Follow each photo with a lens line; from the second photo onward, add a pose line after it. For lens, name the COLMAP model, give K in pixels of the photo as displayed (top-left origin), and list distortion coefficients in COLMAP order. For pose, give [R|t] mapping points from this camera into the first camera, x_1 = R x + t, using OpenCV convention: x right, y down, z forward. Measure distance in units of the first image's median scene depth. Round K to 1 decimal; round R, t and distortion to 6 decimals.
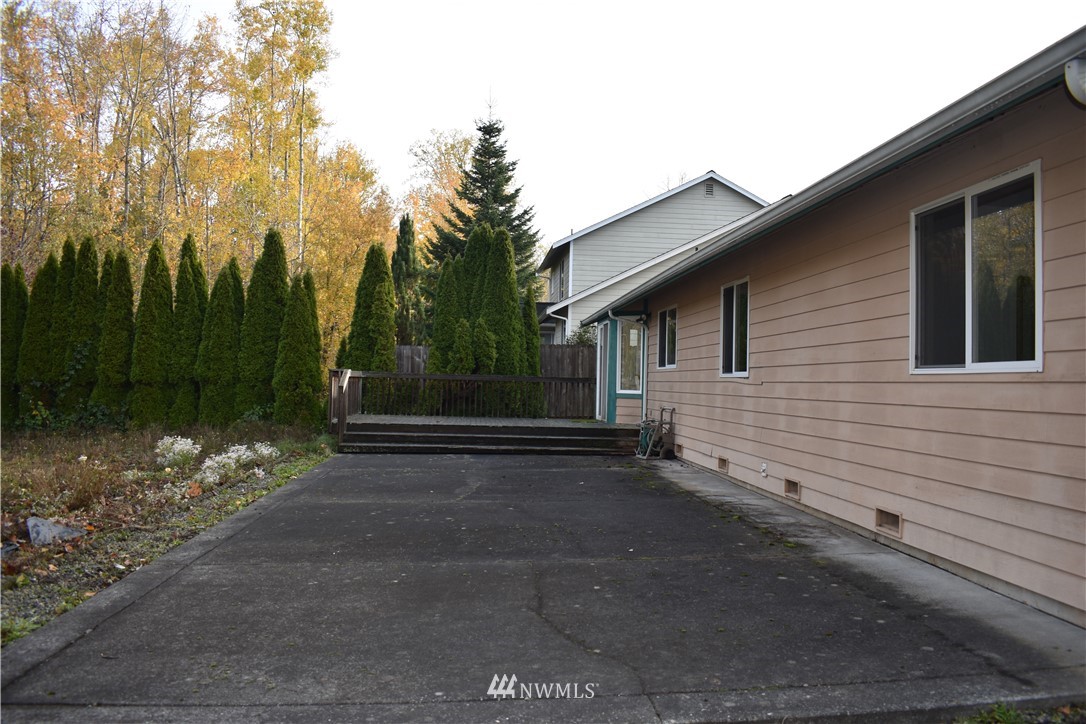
lens RADIAL K [[858.8, 0, 543.0], [0, 858.8, 362.0], [0, 0, 1]] dist [-0.094299, 0.015986]
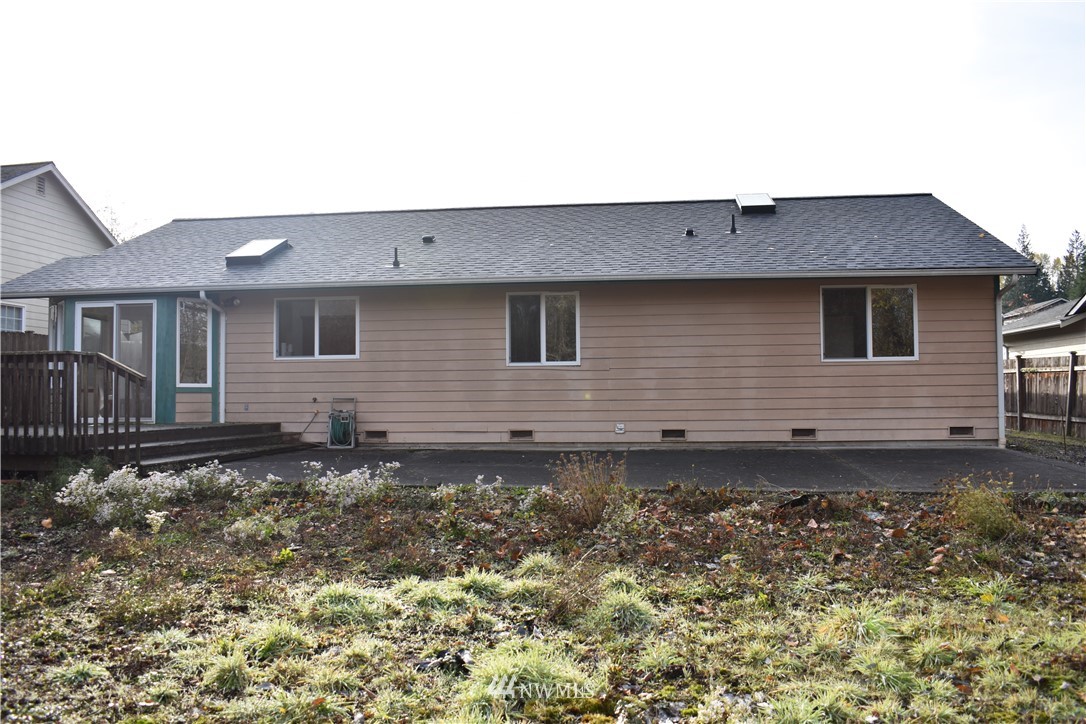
lens RADIAL K [[938.3, 0, 543.0], [0, 938.3, 362.0], [0, 0, 1]] dist [-0.009281, -0.002440]
pose [[0.181746, 0.032954, 0.982793, -2.027535], [-0.010972, 0.999444, -0.031484, 0.097194], [-0.983284, -0.005061, 0.182006, 1.250555]]
